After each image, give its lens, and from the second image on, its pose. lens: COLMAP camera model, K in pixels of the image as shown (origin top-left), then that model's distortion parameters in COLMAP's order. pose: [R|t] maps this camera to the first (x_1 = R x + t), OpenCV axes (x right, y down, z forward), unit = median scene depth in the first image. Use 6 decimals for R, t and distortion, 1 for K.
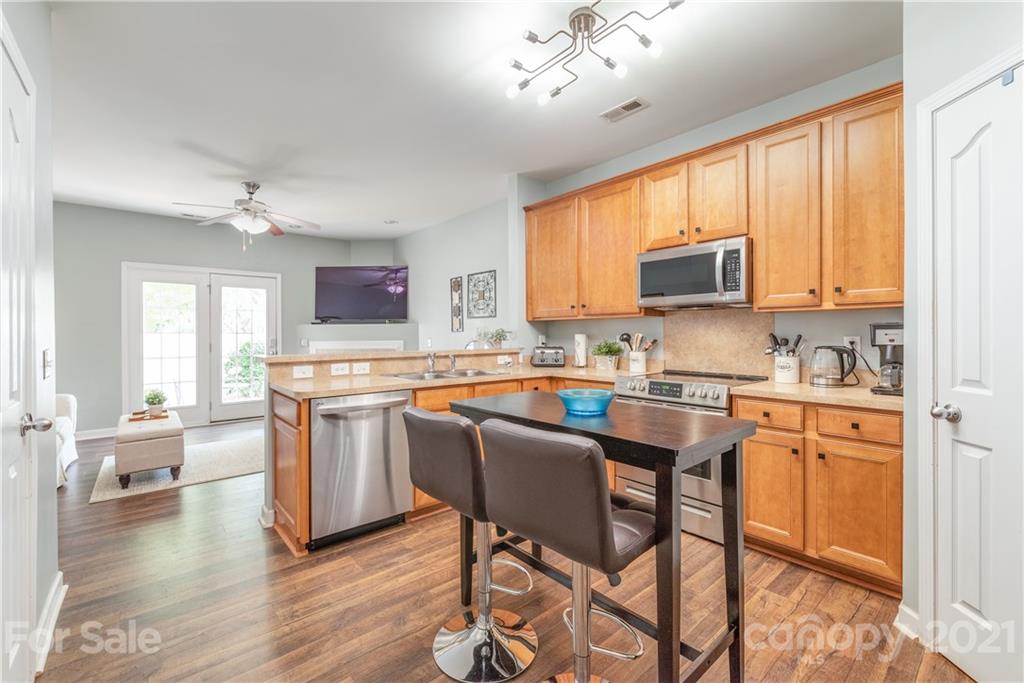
lens RADIAL K [[434.5, 0, 509.2], [0, 434.5, 335.5], [0, 0, 1]] dist [0.000832, 0.000047]
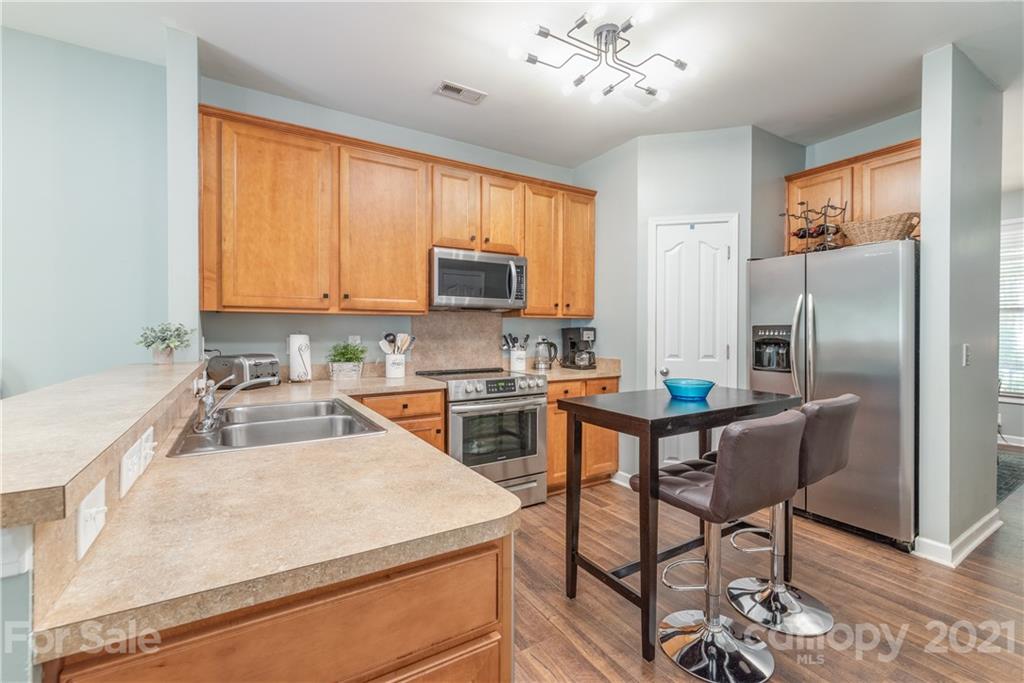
lens RADIAL K [[434.5, 0, 509.2], [0, 434.5, 335.5], [0, 0, 1]] dist [0.000832, 0.000047]
pose [[0.164756, -0.002372, 0.986331, -0.981851], [0.004723, 0.999988, 0.001616, -0.002037], [-0.986323, 0.004393, 0.164765, 1.150598]]
